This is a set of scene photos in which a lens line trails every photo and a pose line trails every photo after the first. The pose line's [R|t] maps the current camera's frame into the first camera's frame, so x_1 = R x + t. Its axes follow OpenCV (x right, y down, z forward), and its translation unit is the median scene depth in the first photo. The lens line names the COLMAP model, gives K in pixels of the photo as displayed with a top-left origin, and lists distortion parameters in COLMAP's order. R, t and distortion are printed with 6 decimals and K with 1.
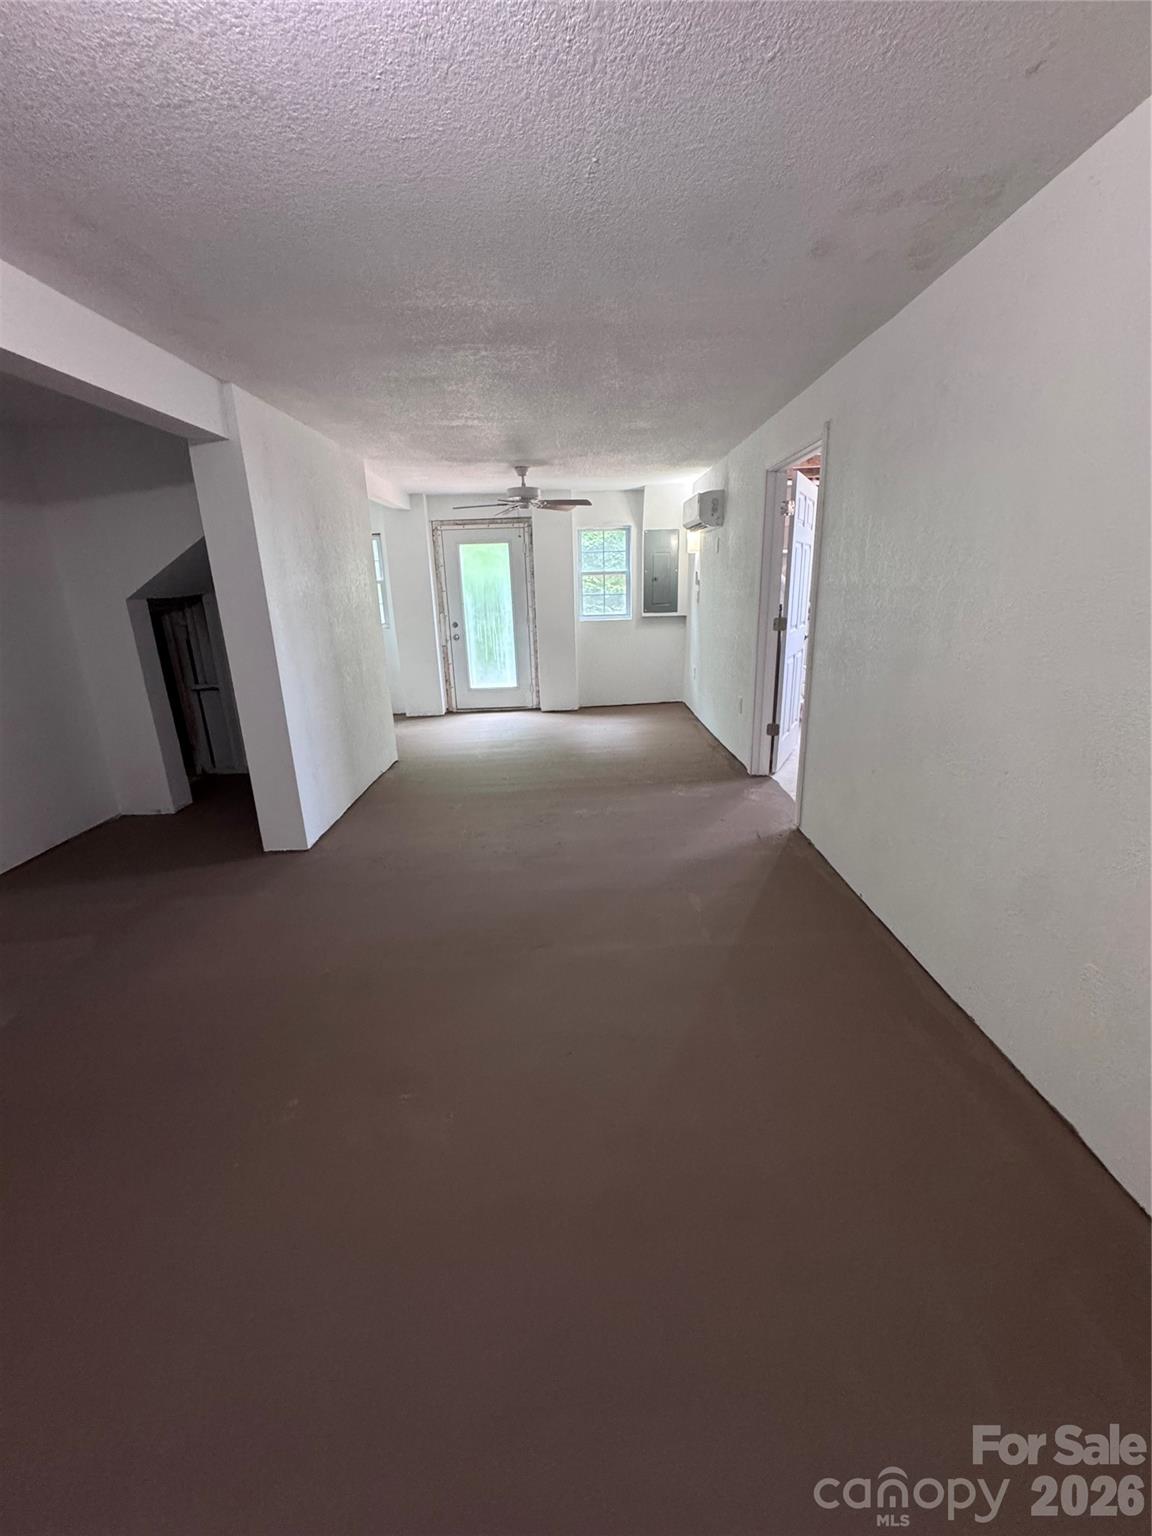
lens RADIAL K [[609.5, 0, 576.0], [0, 609.5, 768.0], [0, 0, 1]] dist [-0.003452, -0.000119]
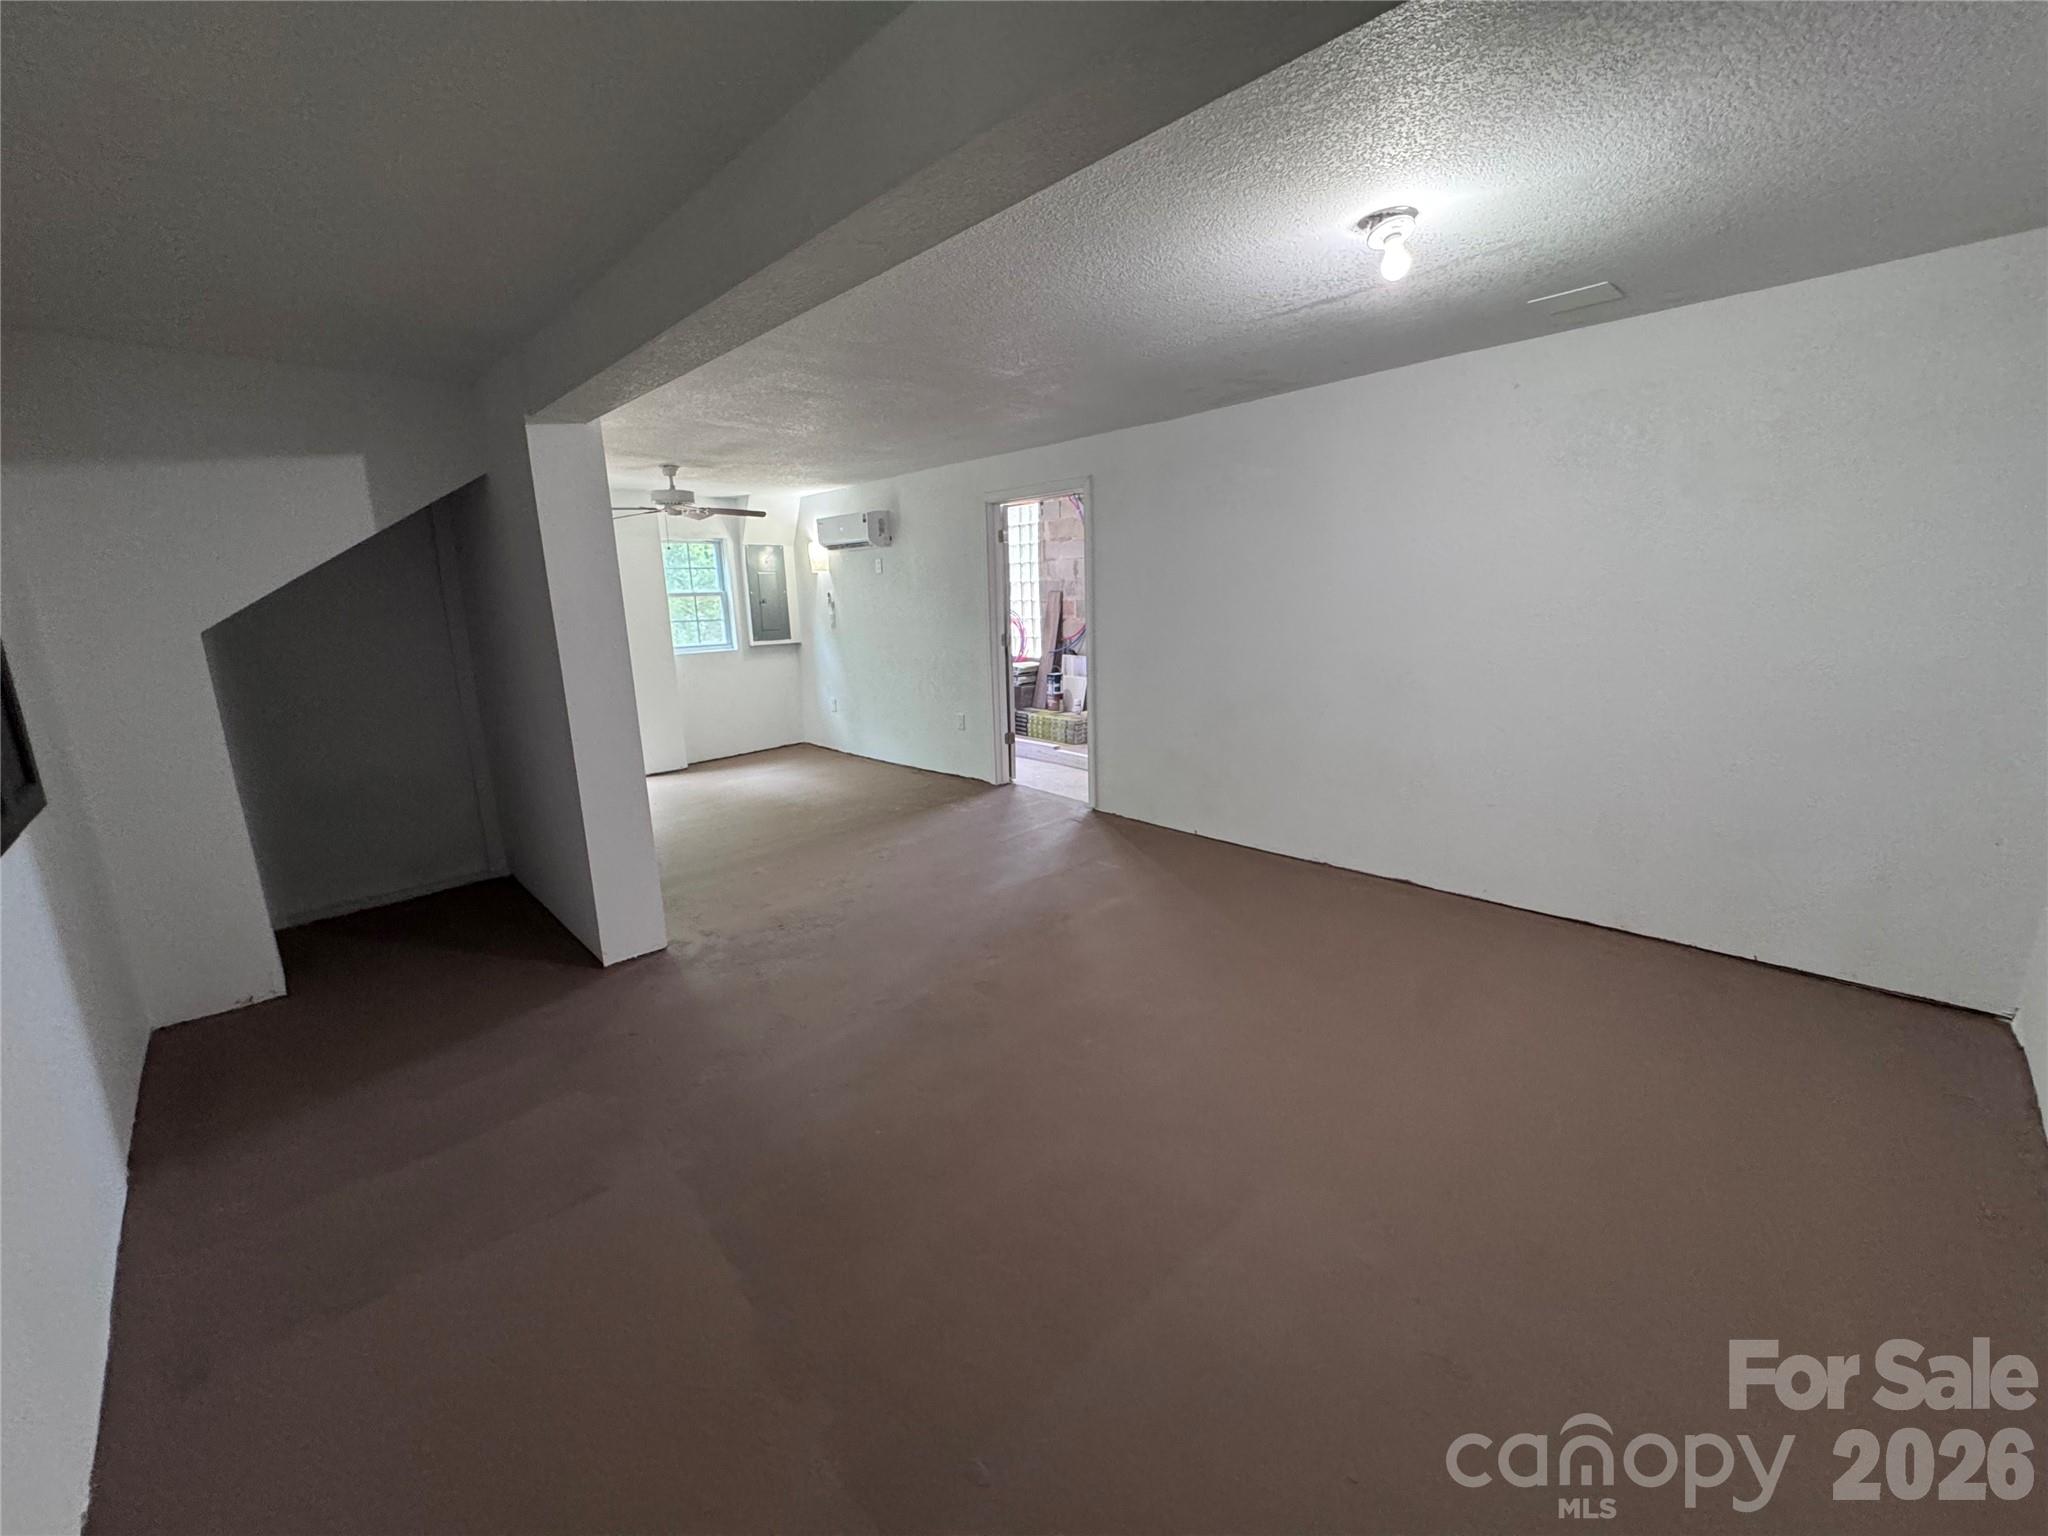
lens RADIAL K [[812.7, 0, 1011.8], [0, 812.7, 765.8], [0, 0, 1]] dist [-0.003452, -0.000119]
pose [[0.739503, -0.135732, 0.659327, -0.513646], [0.205390, 0.978251, -0.028978, 0.021403], [-0.641055, 0.156849, 0.751297, -0.041435]]
